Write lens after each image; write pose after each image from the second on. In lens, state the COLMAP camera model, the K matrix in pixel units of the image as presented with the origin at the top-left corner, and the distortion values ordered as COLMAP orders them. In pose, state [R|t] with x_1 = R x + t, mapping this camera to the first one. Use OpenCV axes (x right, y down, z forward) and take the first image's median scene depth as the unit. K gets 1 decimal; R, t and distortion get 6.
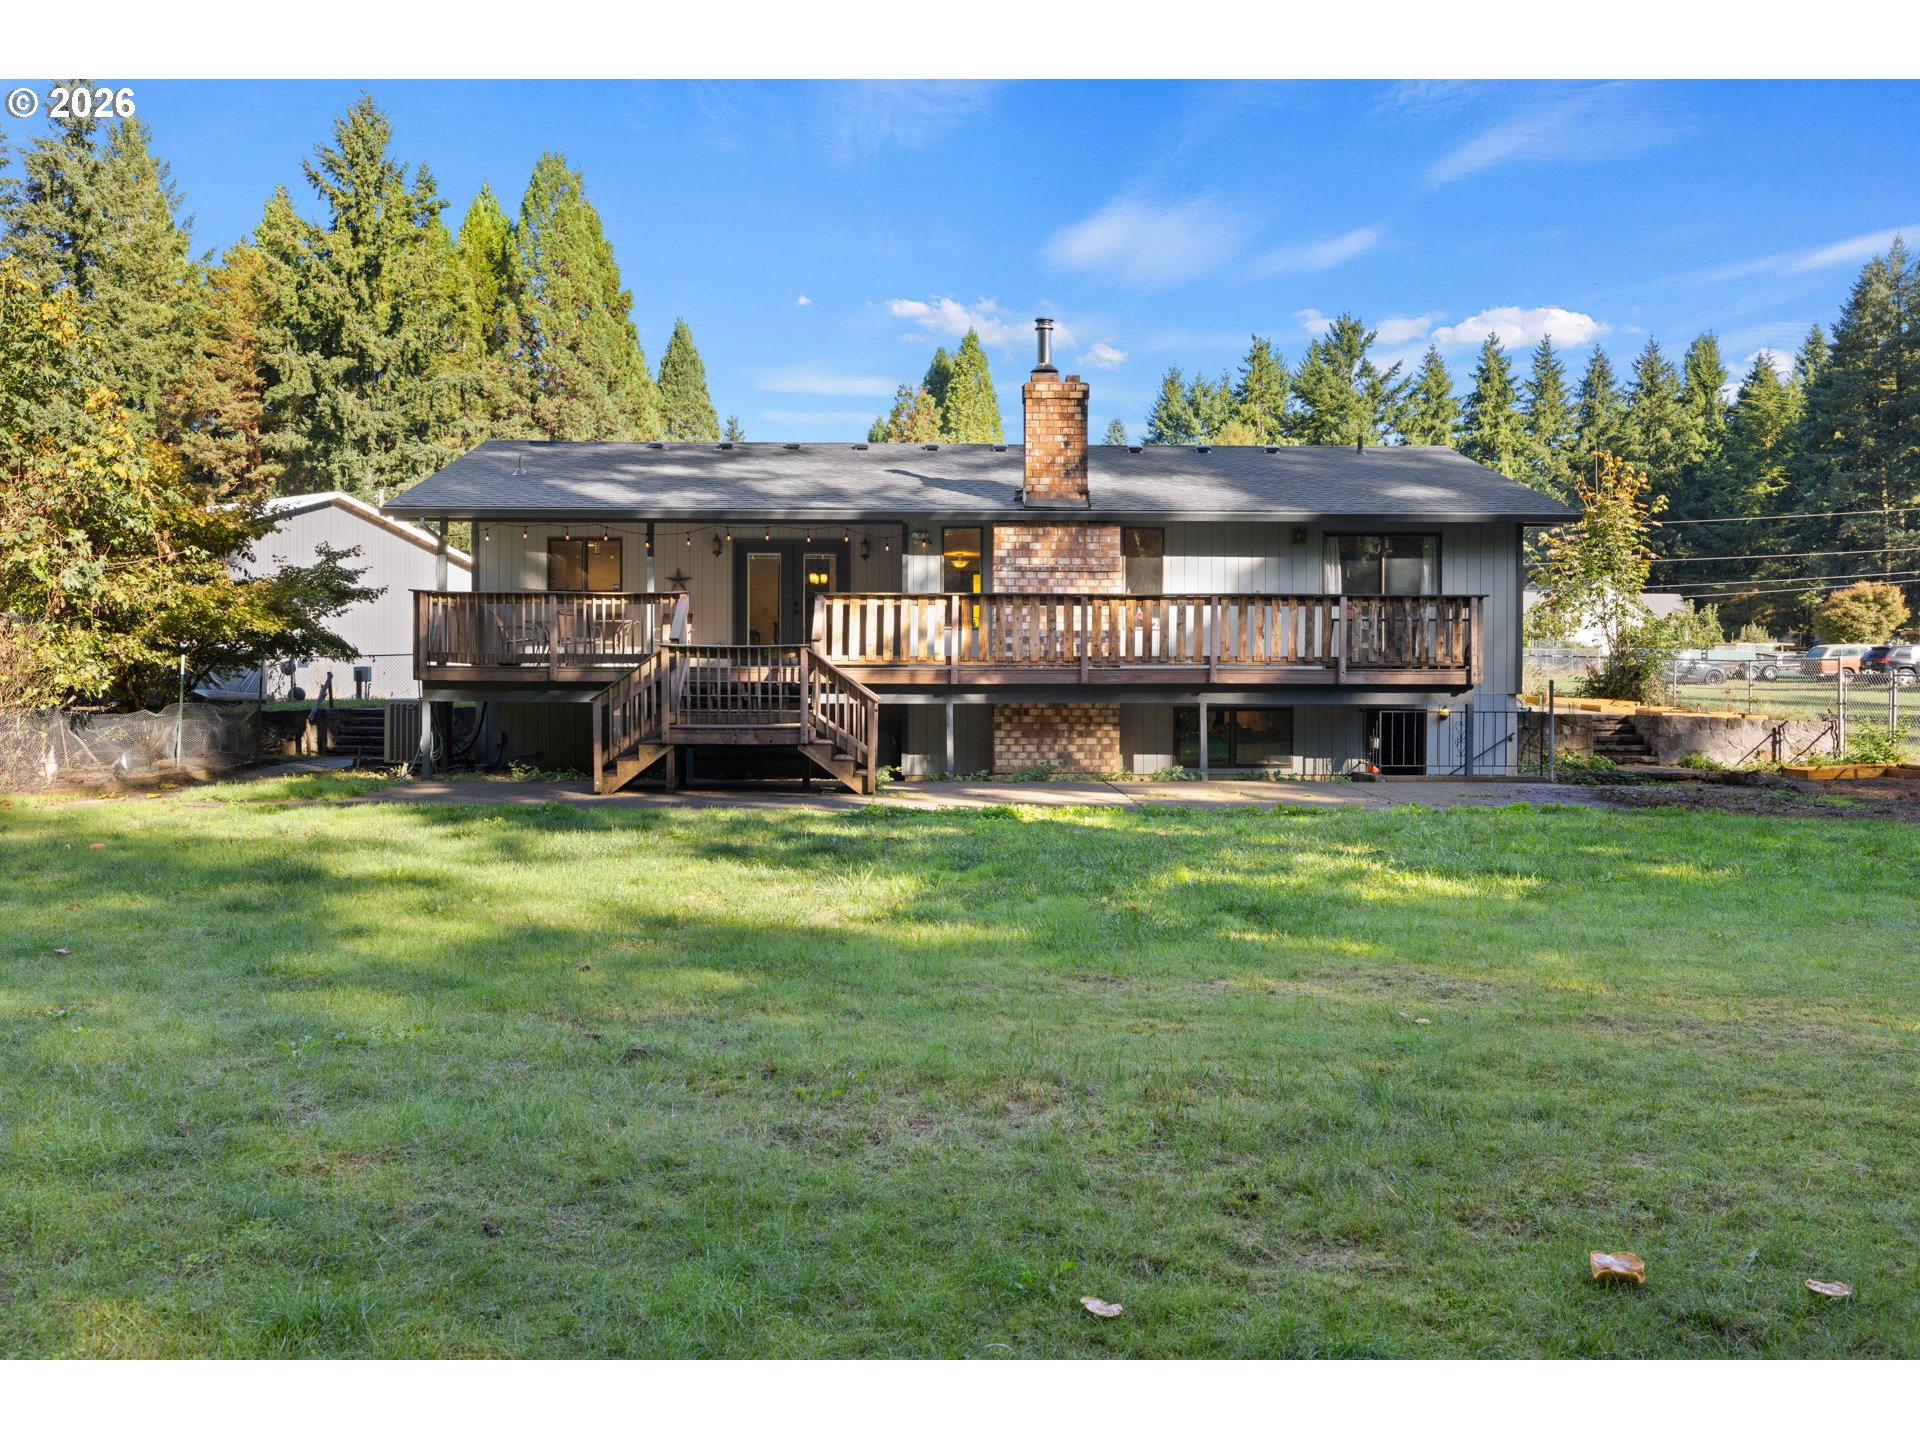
lens RADIAL K [[1385.6, 0, 960.0], [0, 1385.6, 720.0], [0, 0, 1]] dist [-0.013516, -0.004194]
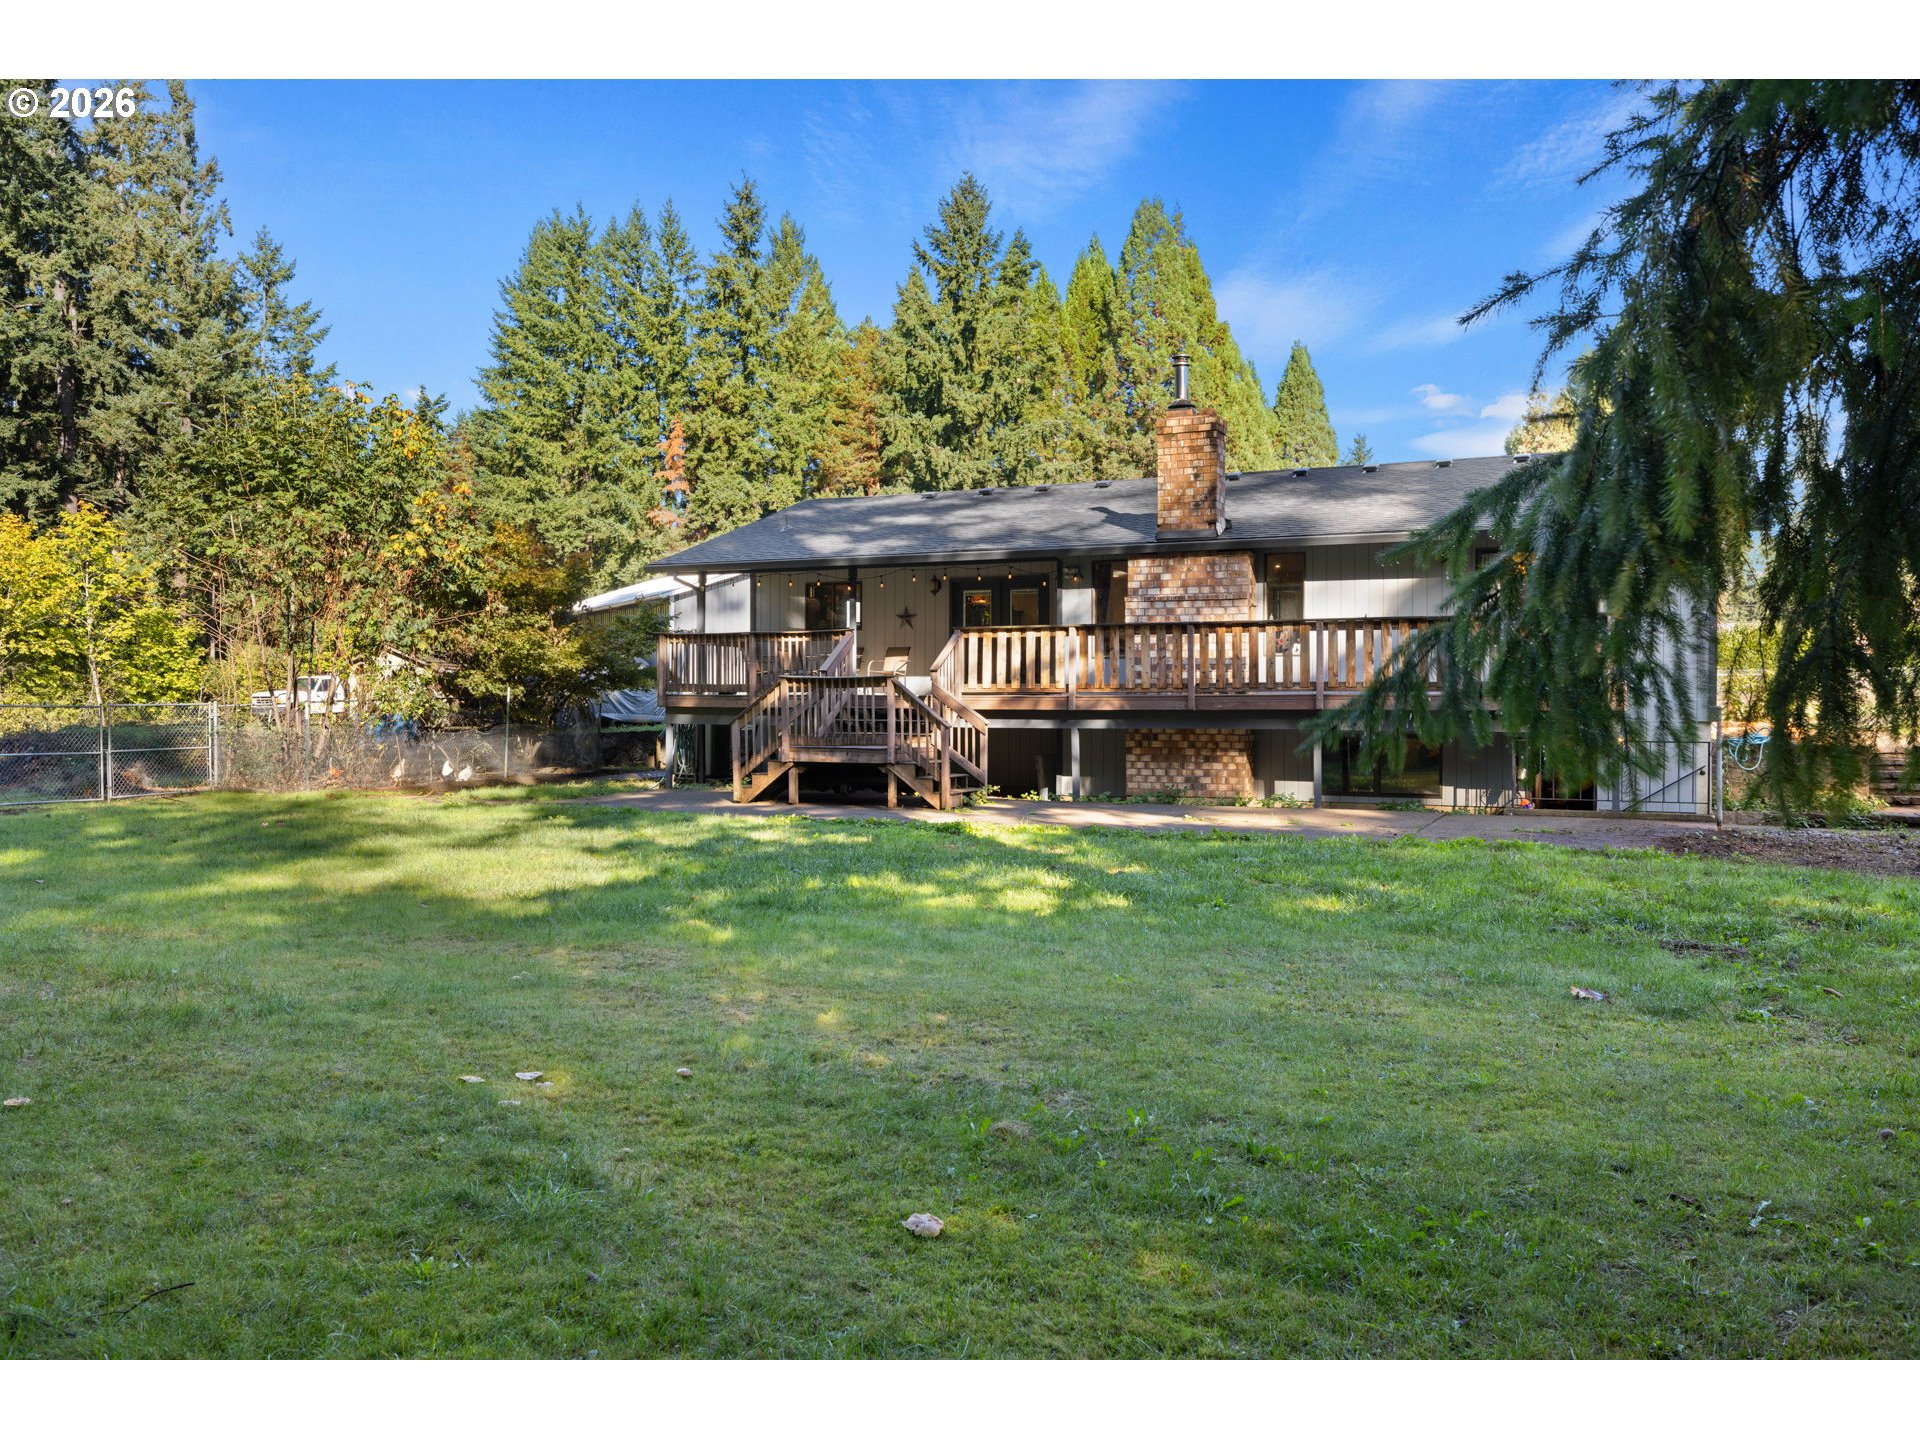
lens RADIAL K [[1385.6, 0, 960.0], [0, 1385.6, 720.0], [0, 0, 1]] dist [-0.013516, -0.004194]
pose [[0.905313, 0.003372, -0.424732, 0.344279], [-0.010867, 0.999825, -0.015224, -0.001157], [0.424607, 0.018398, 0.905191, 0.000451]]
